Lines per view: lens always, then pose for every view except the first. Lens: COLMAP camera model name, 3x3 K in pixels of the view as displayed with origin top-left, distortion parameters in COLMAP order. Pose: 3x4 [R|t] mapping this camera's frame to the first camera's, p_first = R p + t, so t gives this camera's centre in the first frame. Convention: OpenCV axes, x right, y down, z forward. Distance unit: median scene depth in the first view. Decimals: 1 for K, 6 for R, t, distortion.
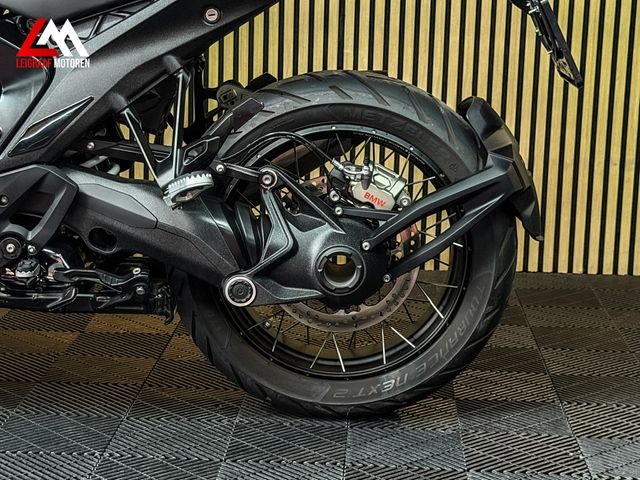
lens RADIAL K [[1427.3, 0, 313.3], [0, 1427.3, 244.0], [0, 0, 1]] dist [0.127638, 0.000000]
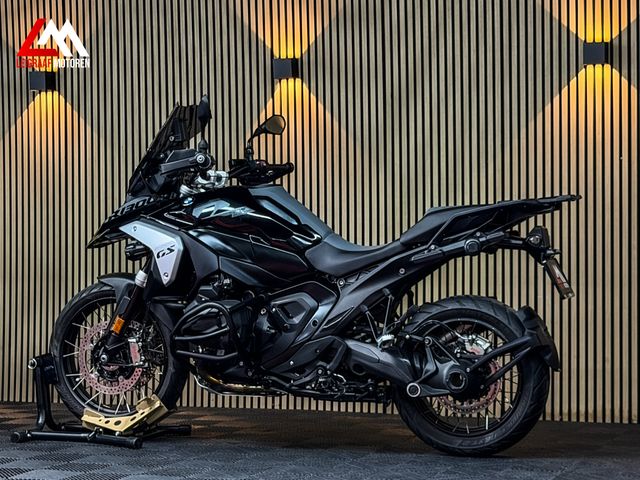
lens RADIAL K [[1427.3, 0, 326.8], [0, 1427.3, 245.2], [0, 0, 1]] dist [0.127638, 0.000000]
pose [[0.938554, -0.035450, -0.343306, 0.602682], [-0.034631, 0.980017, -0.195876, 0.254908], [0.343389, 0.195729, 0.918572, -1.174824]]
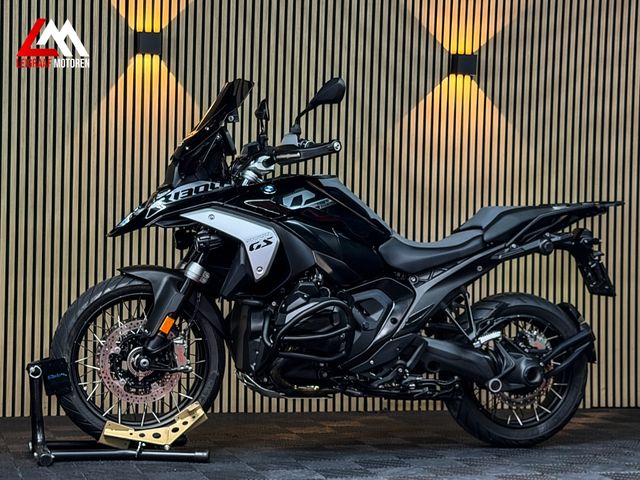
lens RADIAL K [[1427.3, 0, 325.2], [0, 1427.3, 240.4], [0, 0, 1]] dist [0.127638, 0.000000]
pose [[0.955781, -0.008594, 0.293953, -0.985884], [0.064217, 0.981549, -0.180104, 0.201106], [-0.286981, 0.191016, 0.938698, -1.143027]]
